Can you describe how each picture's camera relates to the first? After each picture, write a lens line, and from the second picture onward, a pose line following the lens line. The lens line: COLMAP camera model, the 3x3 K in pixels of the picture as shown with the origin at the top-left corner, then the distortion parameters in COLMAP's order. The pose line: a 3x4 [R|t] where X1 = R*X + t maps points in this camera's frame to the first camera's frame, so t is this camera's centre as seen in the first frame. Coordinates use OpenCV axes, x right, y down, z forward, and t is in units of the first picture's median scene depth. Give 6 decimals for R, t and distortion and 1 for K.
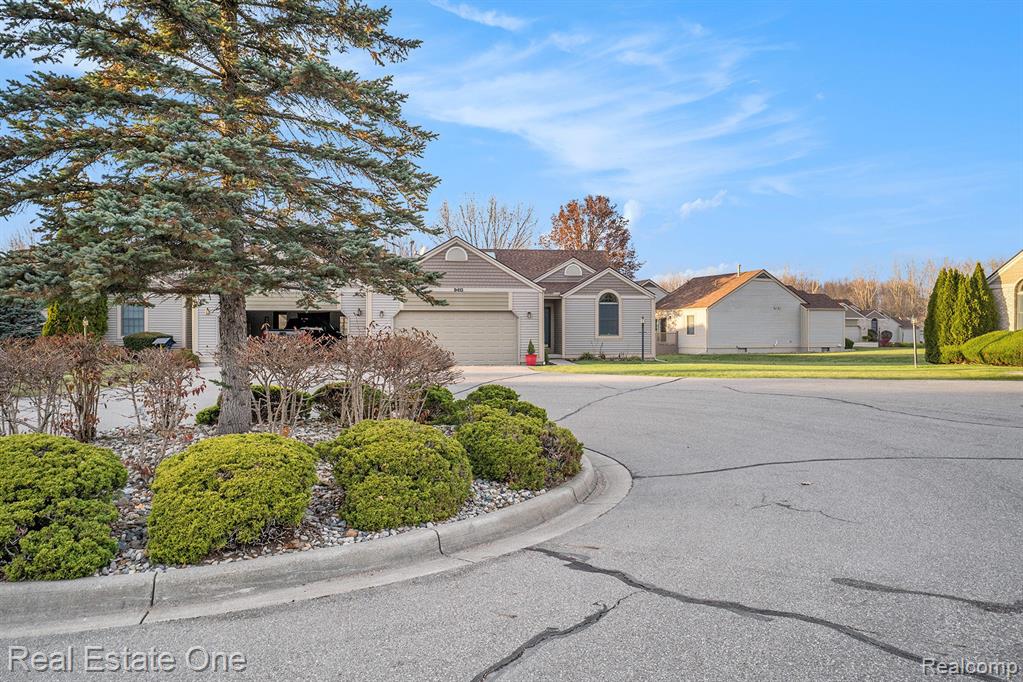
lens RADIAL K [[746.0, 0, 510.8], [0, 746.0, 337.9], [0, 0, 1]] dist [0.000266, 0.001606]
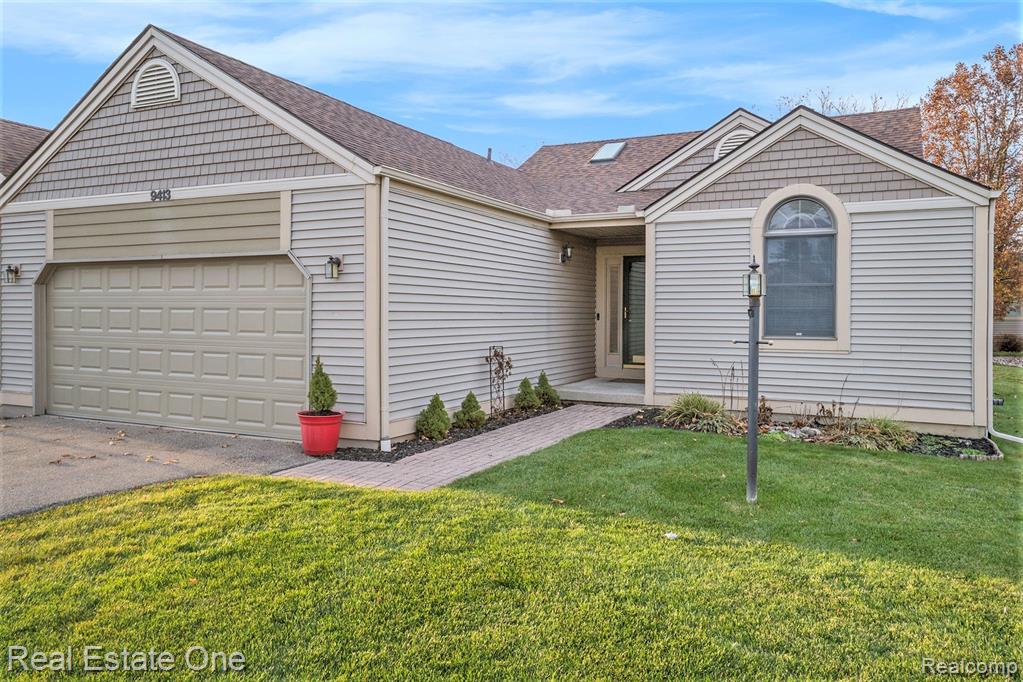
lens RADIAL K [[746.0, 0, 513.3], [0, 746.0, 339.7], [0, 0, 1]] dist [0.000266, 0.001606]
pose [[0.832490, 0.023430, -0.553544, 0.203286], [-0.009196, 0.999552, 0.028478, -0.010738], [0.553964, -0.018618, 0.832333, 0.695811]]
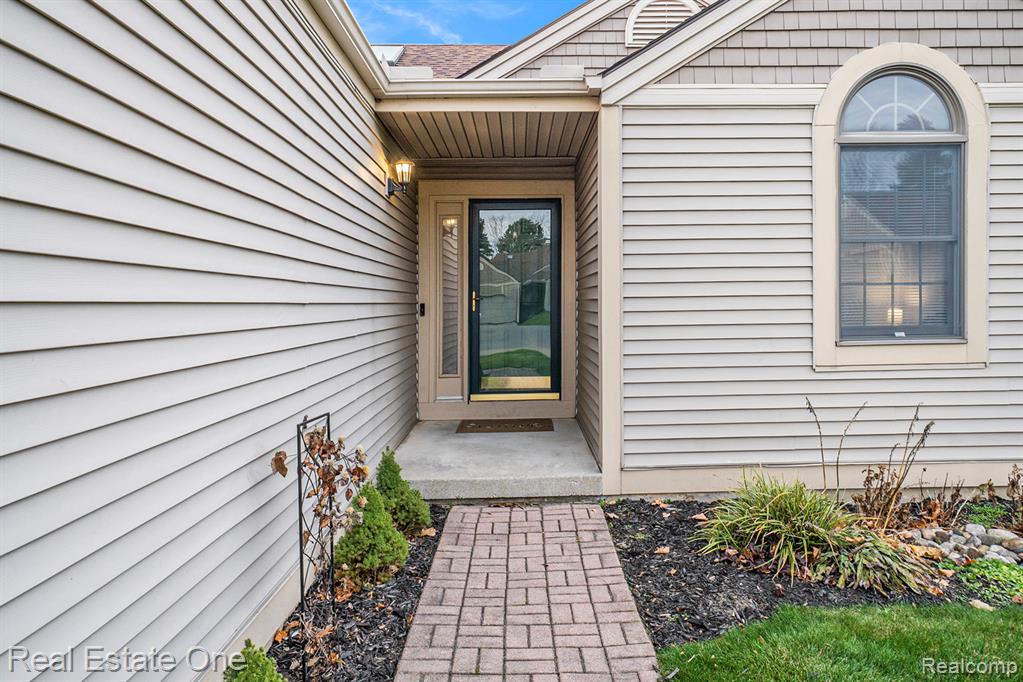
lens RADIAL K [[696.4, 0, 522.8], [0, 696.4, 305.7], [0, 0, 1]] dist [0.009791, 0.001463]
pose [[0.993274, -0.015585, -0.114732, 0.070940], [0.015129, 0.999874, -0.004842, -0.011890], [0.114793, 0.003073, 0.993385, 0.856410]]
